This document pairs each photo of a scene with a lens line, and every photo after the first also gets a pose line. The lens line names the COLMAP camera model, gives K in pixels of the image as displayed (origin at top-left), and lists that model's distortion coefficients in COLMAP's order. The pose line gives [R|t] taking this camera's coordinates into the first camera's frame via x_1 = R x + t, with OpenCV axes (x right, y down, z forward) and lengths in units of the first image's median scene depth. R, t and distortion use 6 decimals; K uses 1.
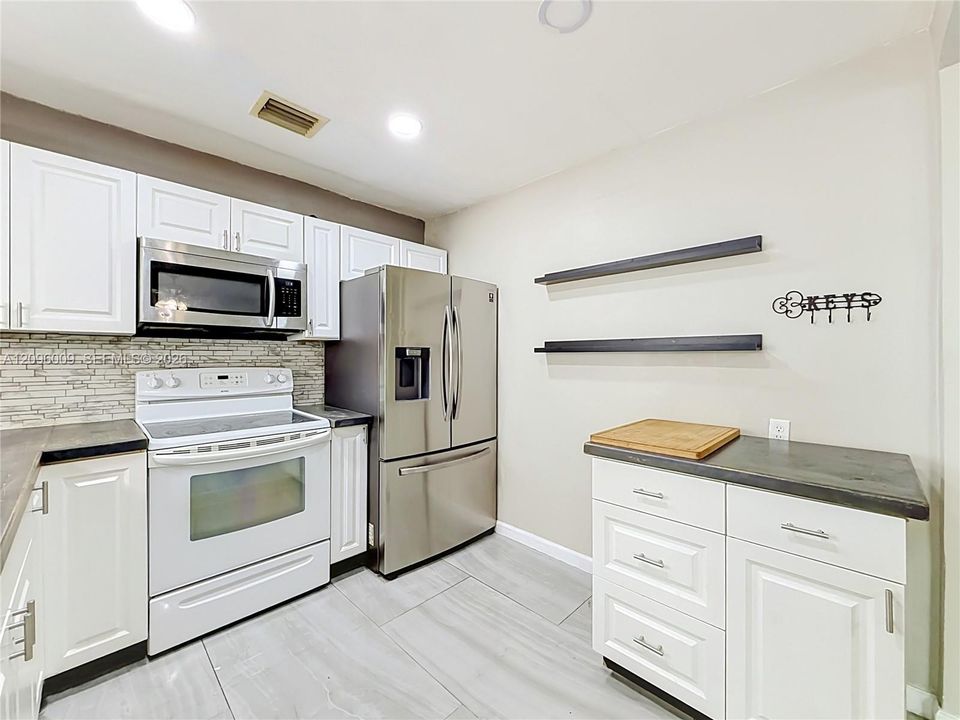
lens RADIAL K [[389.5, 0, 480.0], [0, 389.5, 360.0], [0, 0, 1]] dist [-0.003224, -0.000728]
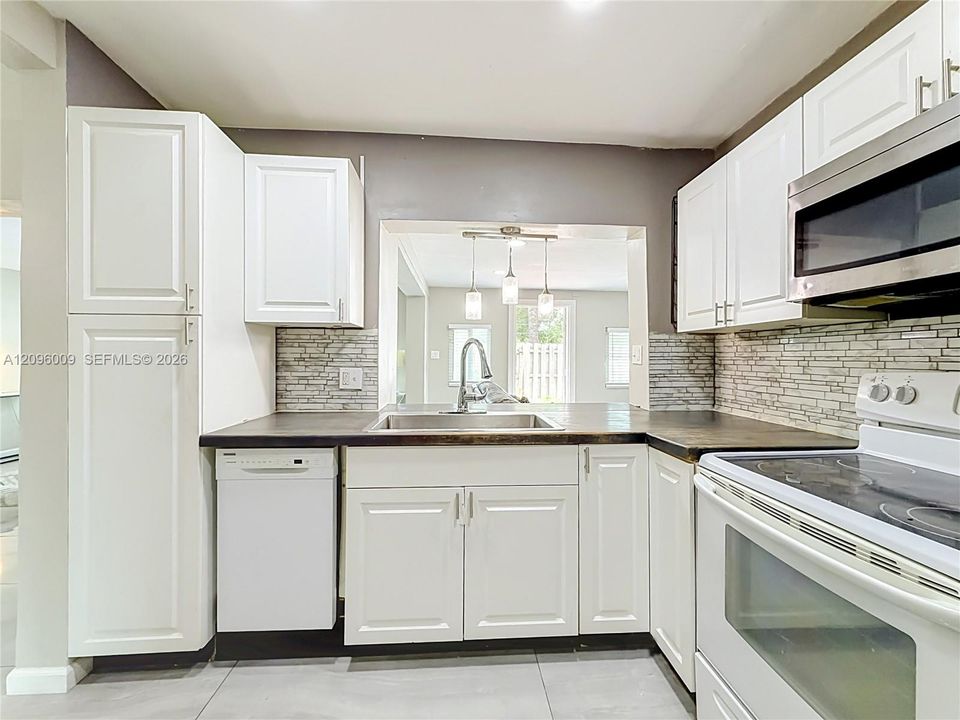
lens RADIAL K [[389.5, 0, 480.0], [0, 389.5, 360.0], [0, 0, 1]] dist [-0.003224, -0.000728]
pose [[-0.666804, -0.001814, -0.745231, 0.043649], [-0.012307, 0.999887, 0.008578, 0.009091], [0.745131, 0.014891, -0.666751, 0.889726]]
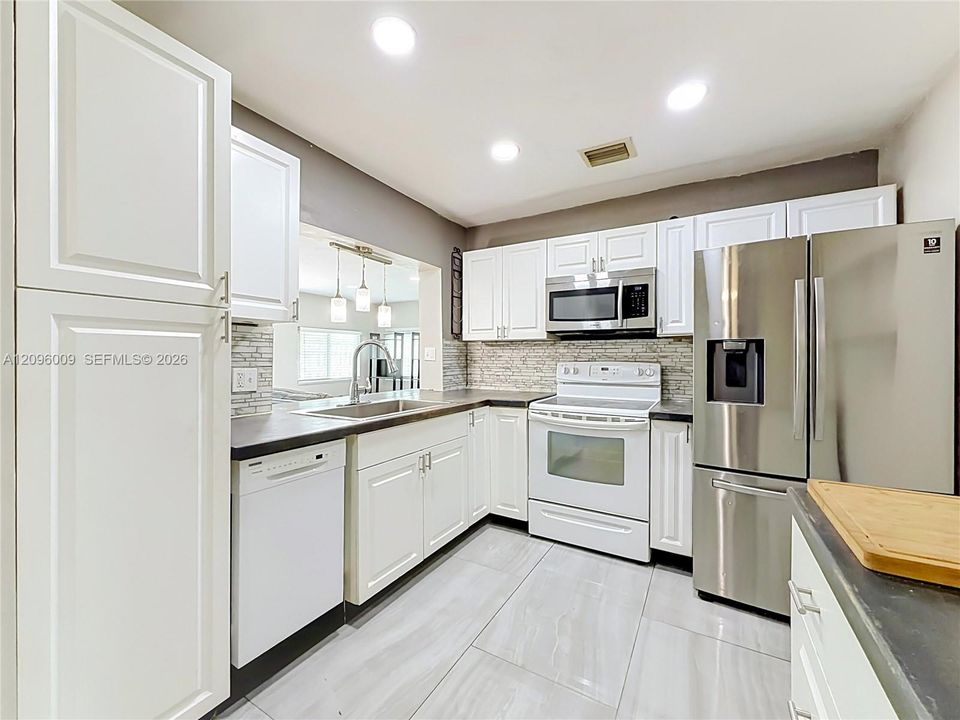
lens RADIAL K [[389.5, 0, 480.0], [0, 389.5, 360.0], [0, 0, 1]] dist [-0.003224, -0.000728]
pose [[0.246359, 0.006003, -0.969160, 0.529655], [-0.009609, 0.999947, 0.003751, 0.014375], [0.969131, 0.008389, 0.246404, 0.284928]]
